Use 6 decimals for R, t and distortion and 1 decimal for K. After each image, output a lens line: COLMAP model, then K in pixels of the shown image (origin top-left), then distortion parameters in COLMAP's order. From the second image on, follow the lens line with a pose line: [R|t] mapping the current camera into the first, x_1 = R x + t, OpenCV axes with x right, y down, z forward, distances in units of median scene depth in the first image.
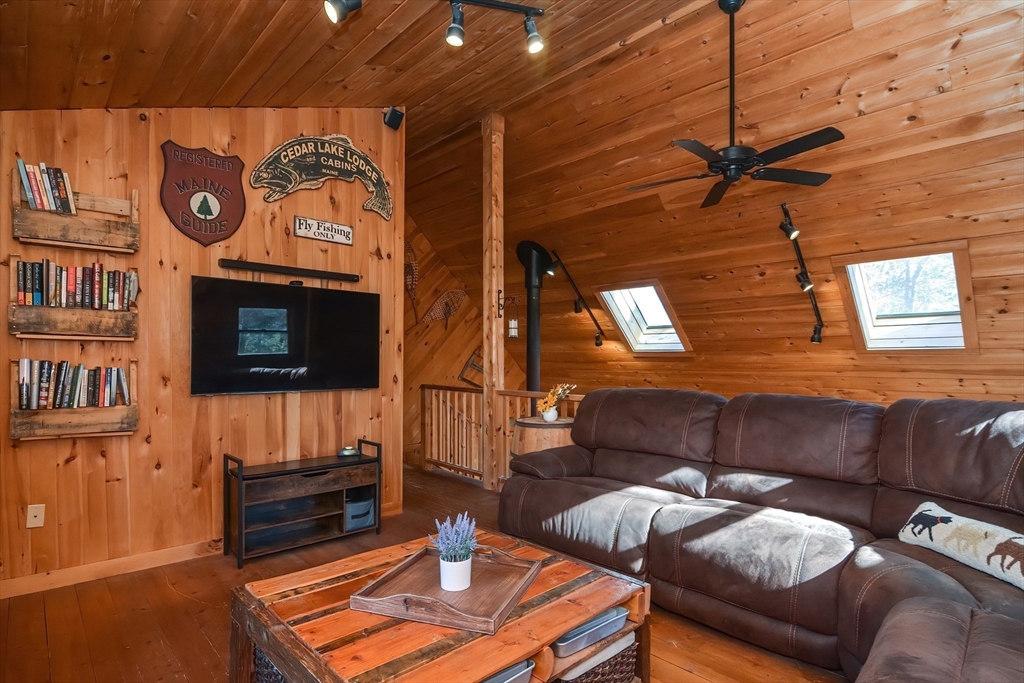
lens RADIAL K [[515.6, 0, 511.4], [0, 515.6, 365.7], [0, 0, 1]] dist [-0.004169, -0.007929]
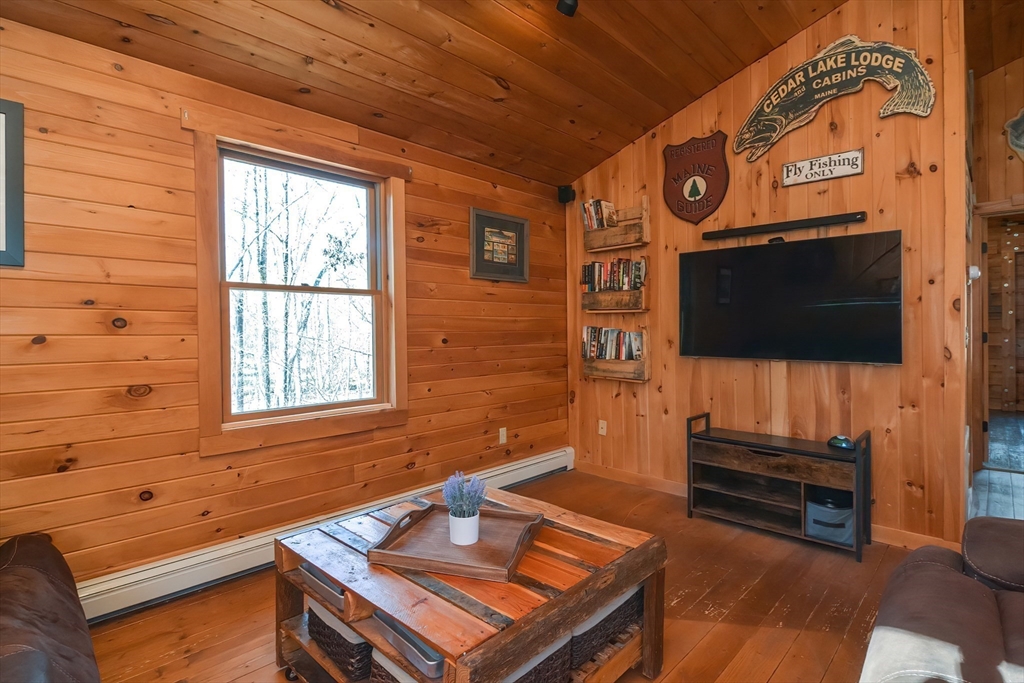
lens RADIAL K [[515.6, 0, 517.8], [0, 515.6, 333.5], [0, 0, 1]] dist [-0.004169, -0.007929]
pose [[0.058269, 0.012839, -0.998218, 0.464048], [-0.001255, 0.999917, 0.012788, -0.007857], [0.998300, 0.000508, 0.058280, 0.500314]]
